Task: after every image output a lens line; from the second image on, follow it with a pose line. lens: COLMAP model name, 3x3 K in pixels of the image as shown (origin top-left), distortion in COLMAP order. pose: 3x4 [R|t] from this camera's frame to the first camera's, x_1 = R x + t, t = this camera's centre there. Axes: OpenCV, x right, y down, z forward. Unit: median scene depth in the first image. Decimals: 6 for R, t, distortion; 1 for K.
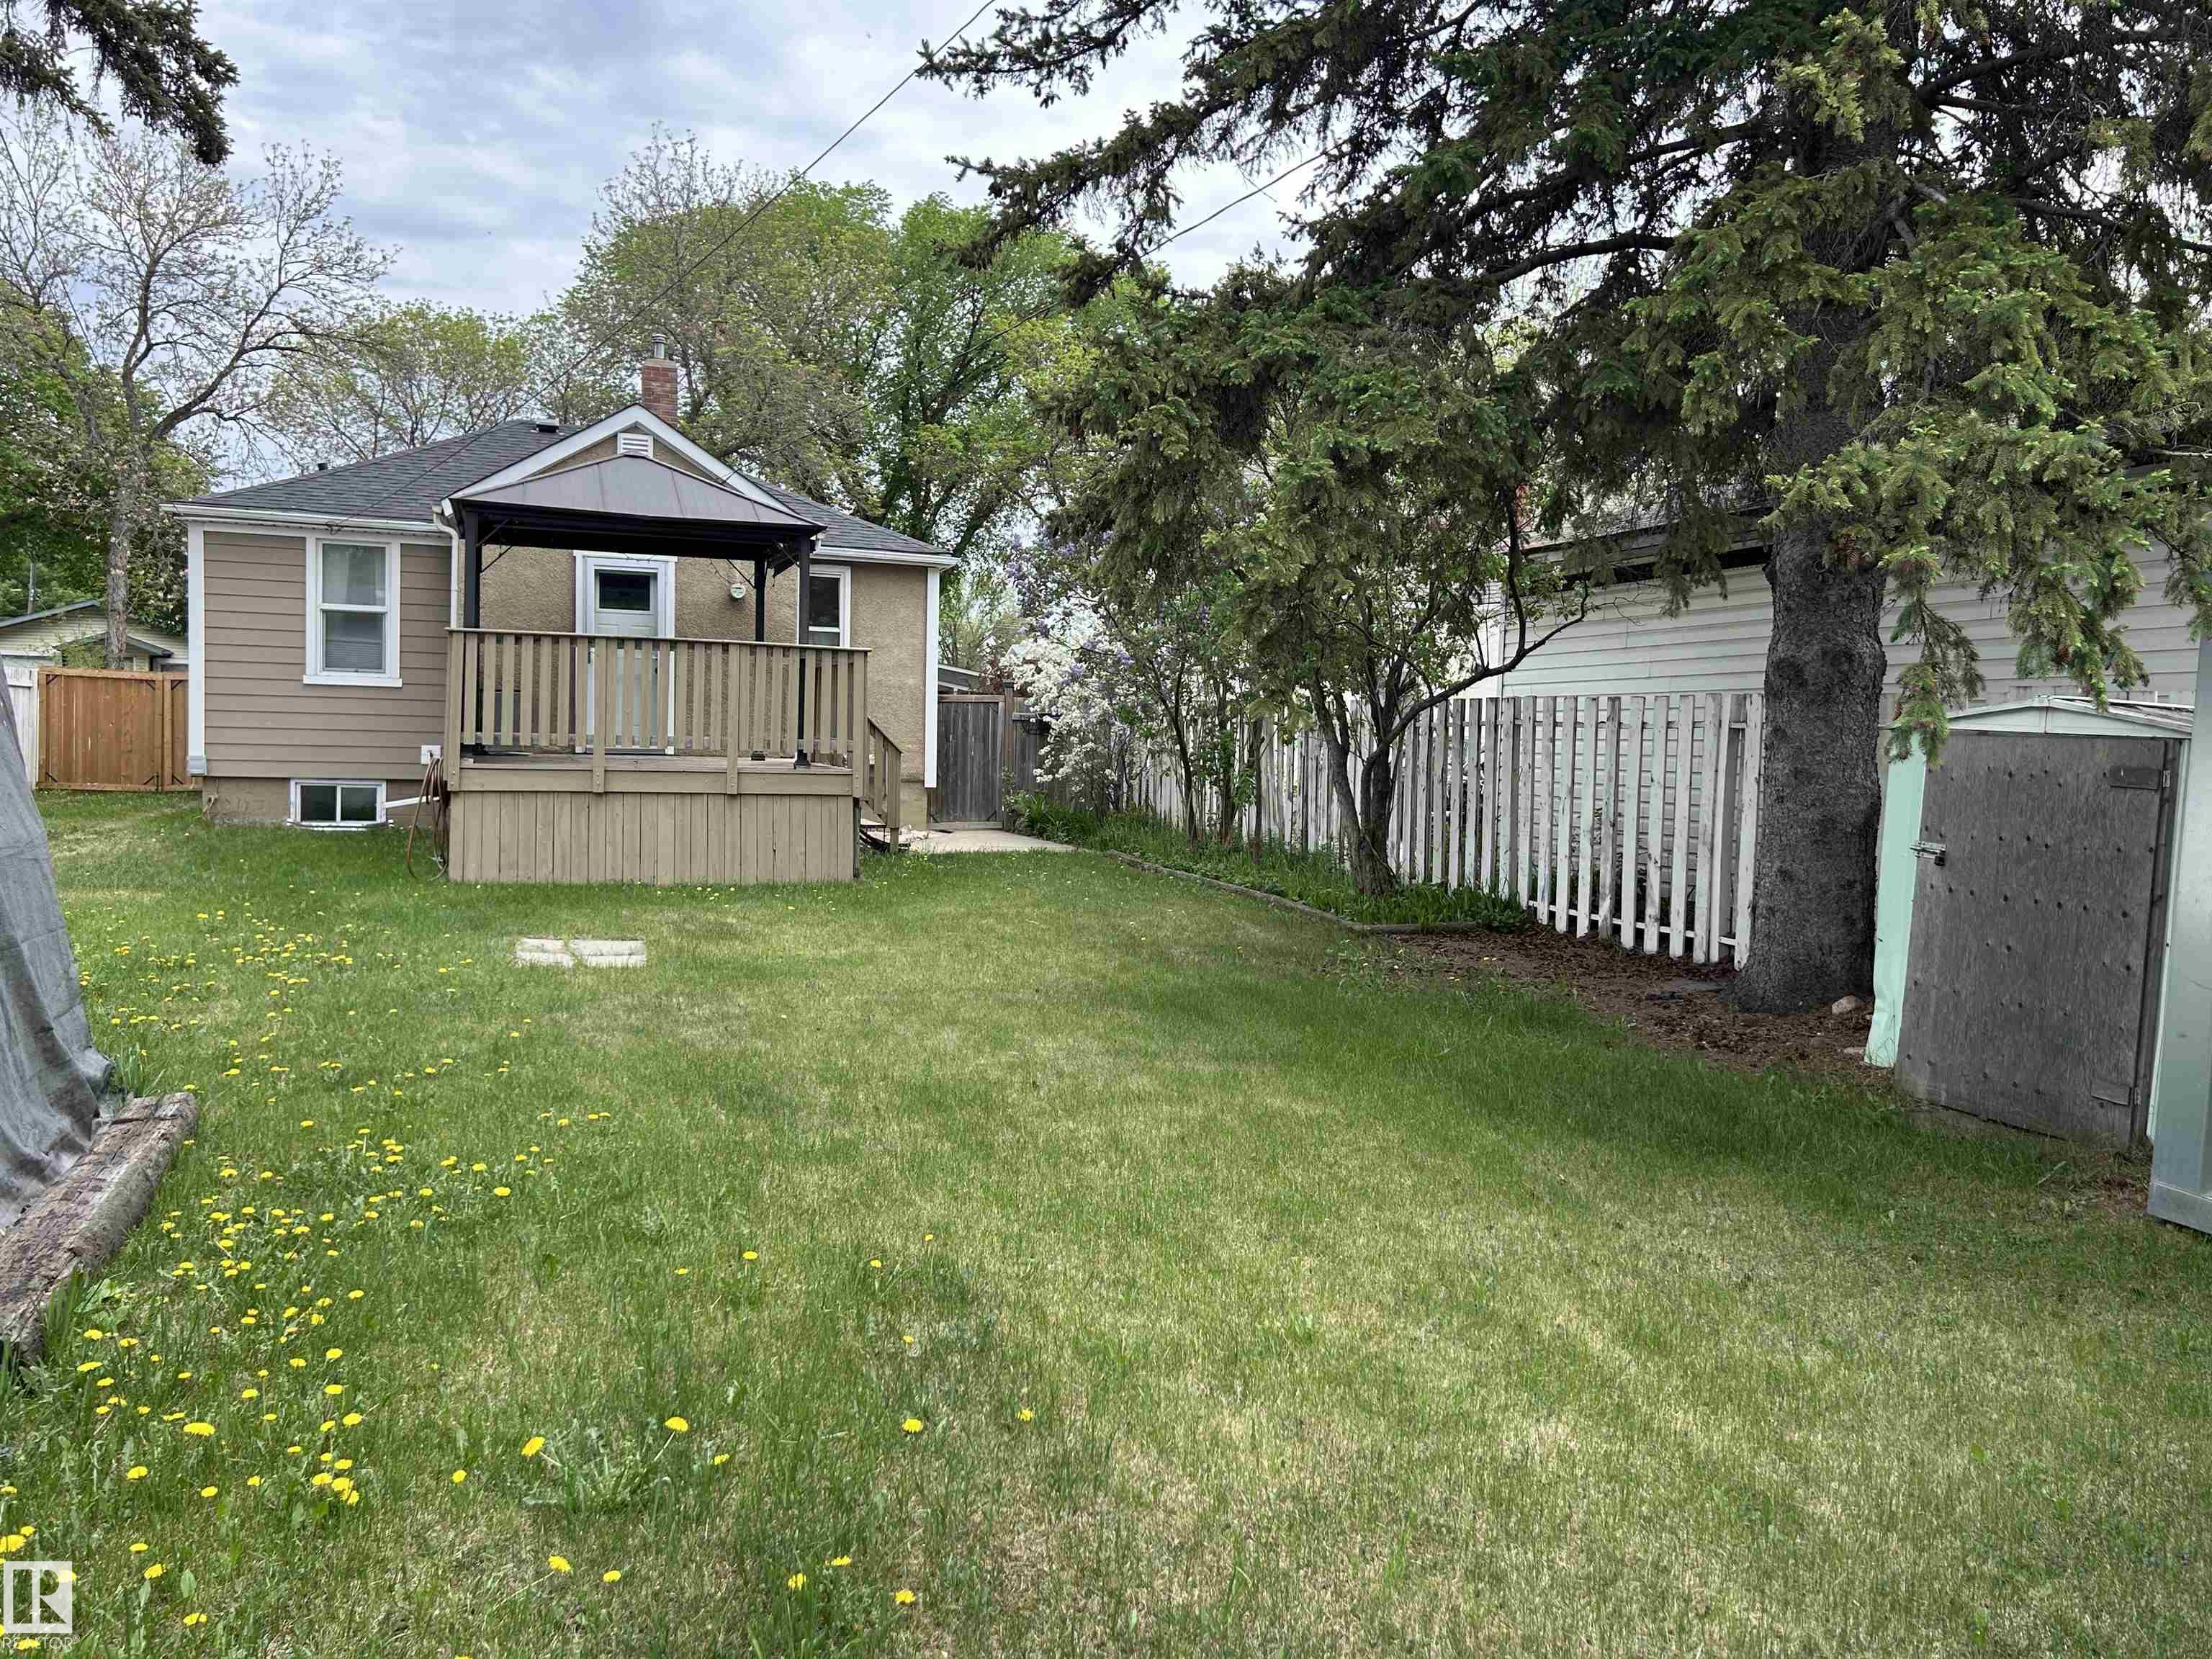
lens RADIAL K [[1648.1, 0, 1110.1], [0, 1648.1, 822.3], [0, 0, 1]] dist [0.007364, -0.008040]
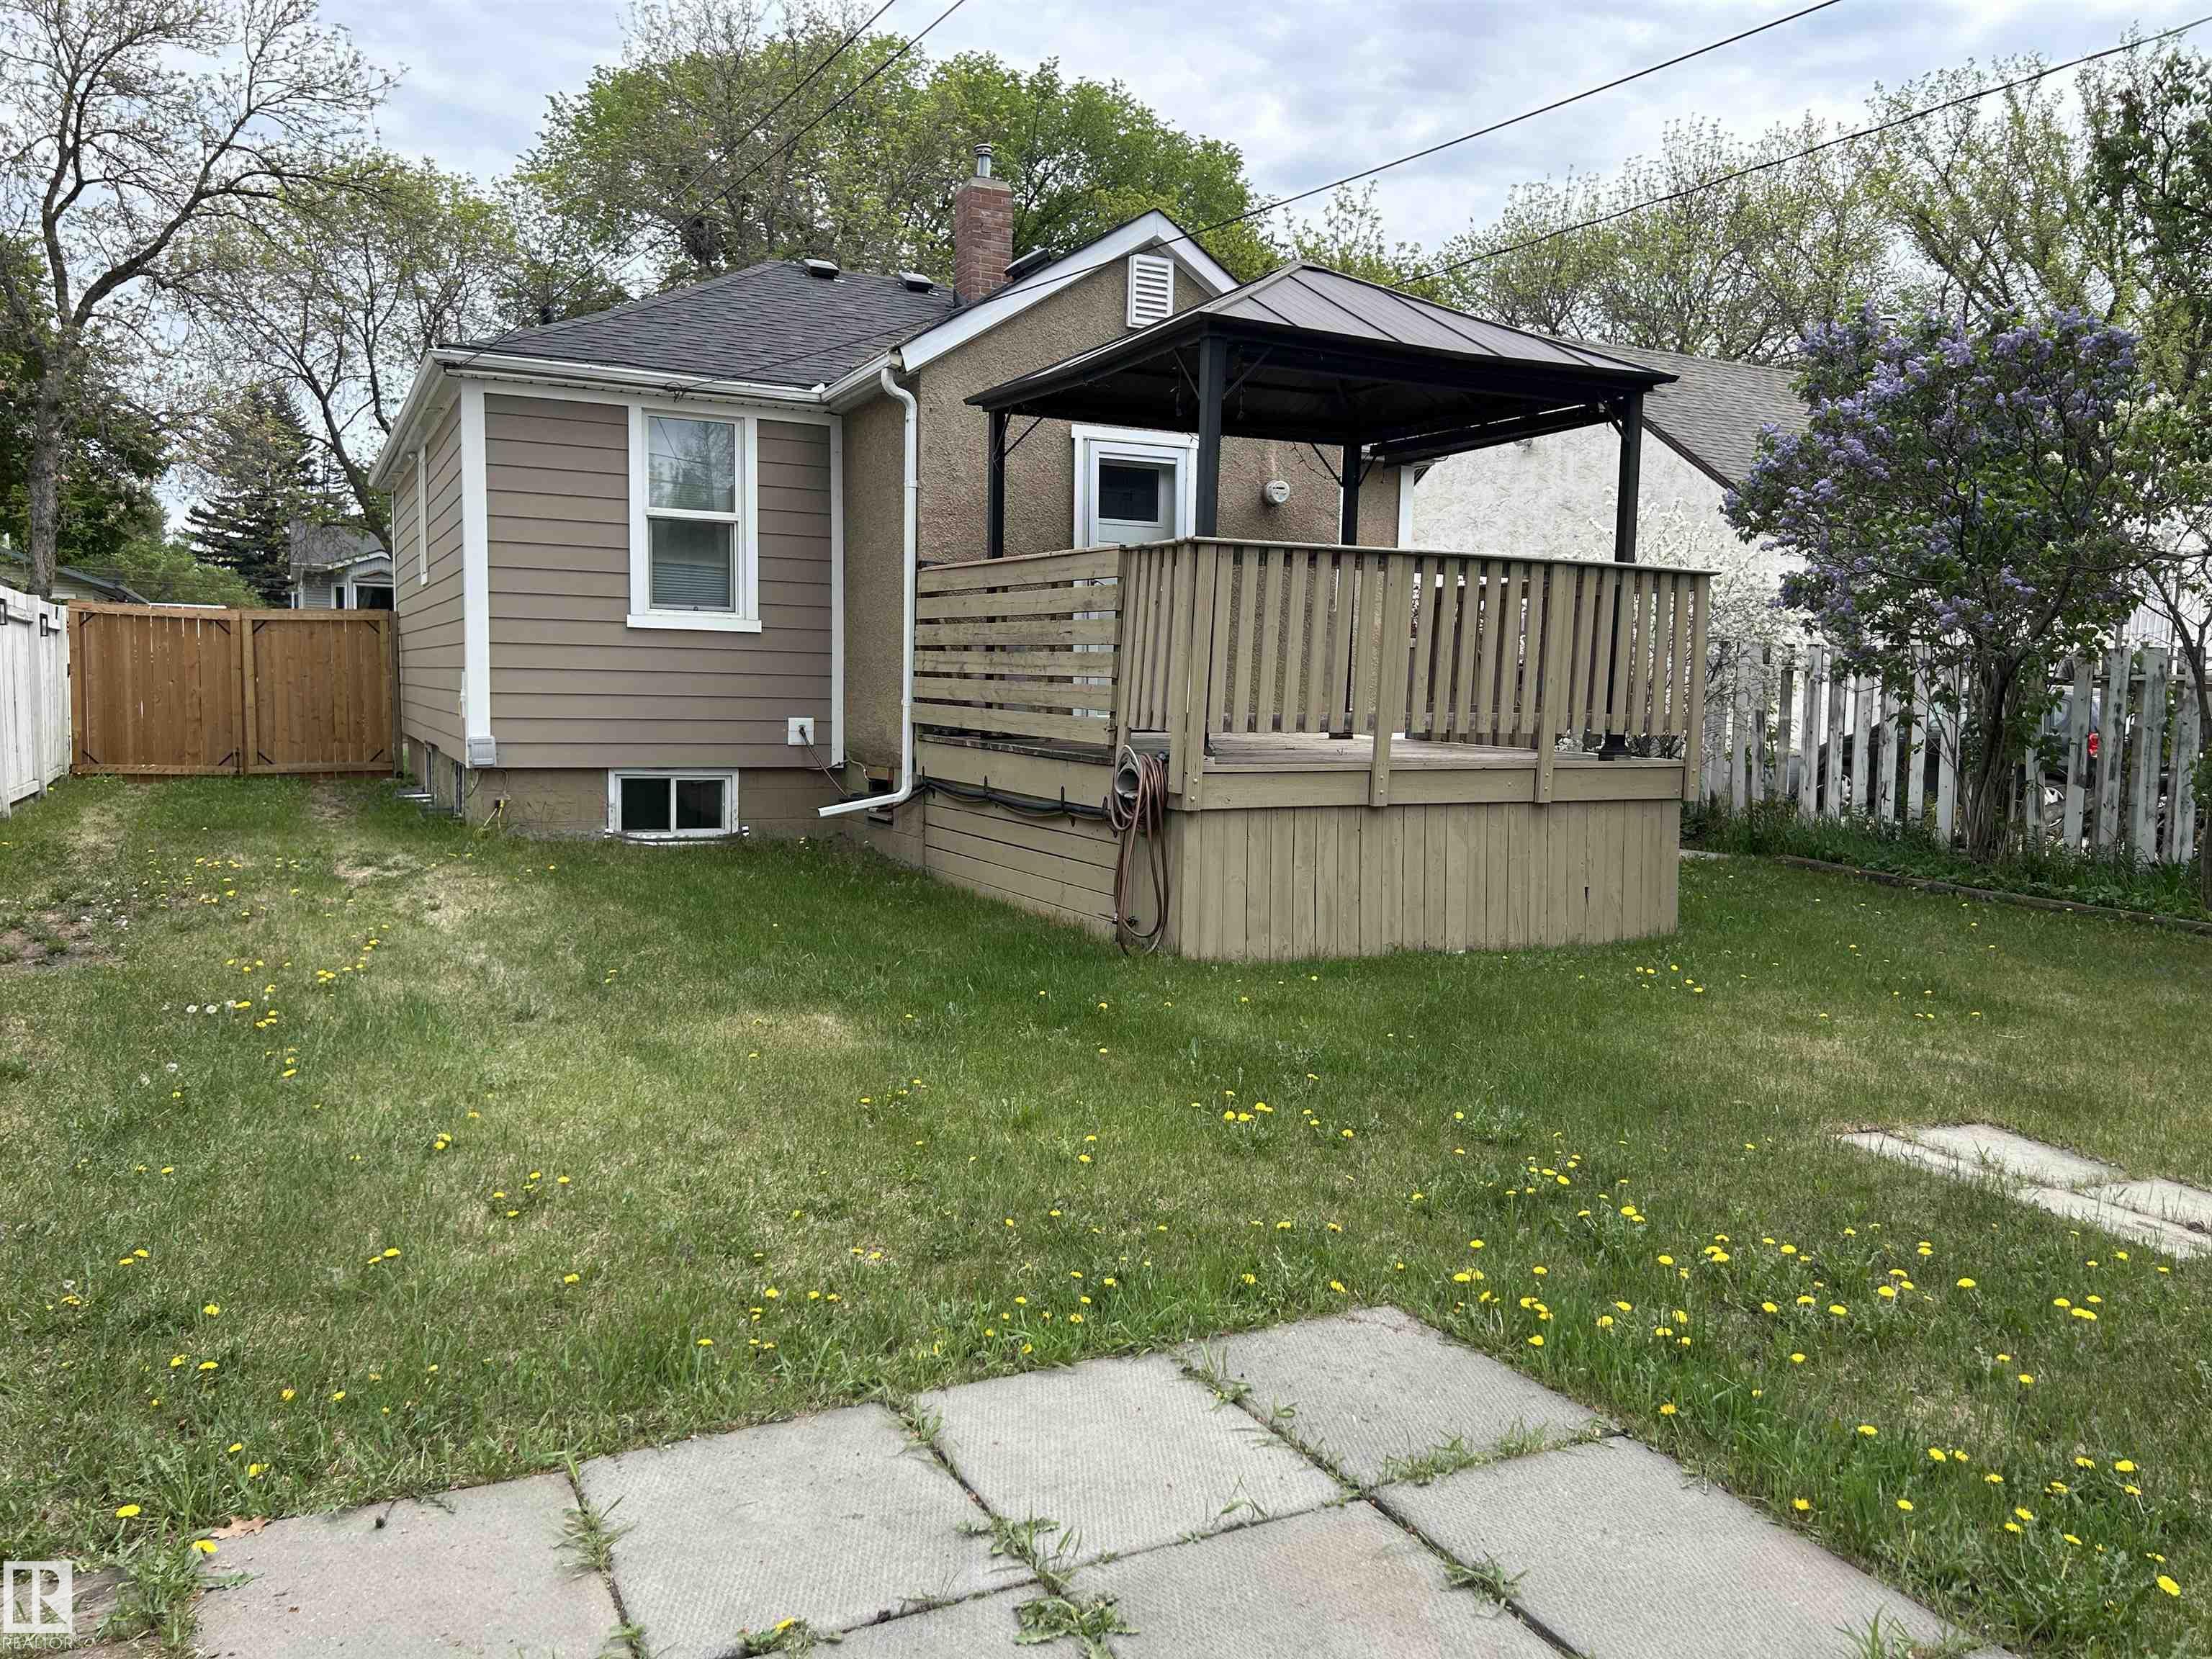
lens RADIAL K [[1648.1, 0, 1103.2], [0, 1648.1, 835.1], [0, 0, 1]] dist [0.007364, -0.008040]
pose [[0.993048, -0.015832, 0.116644, -0.369069], [0.010436, 0.998853, 0.046728, -0.028439], [-0.117250, -0.045186, 0.992074, 0.302707]]
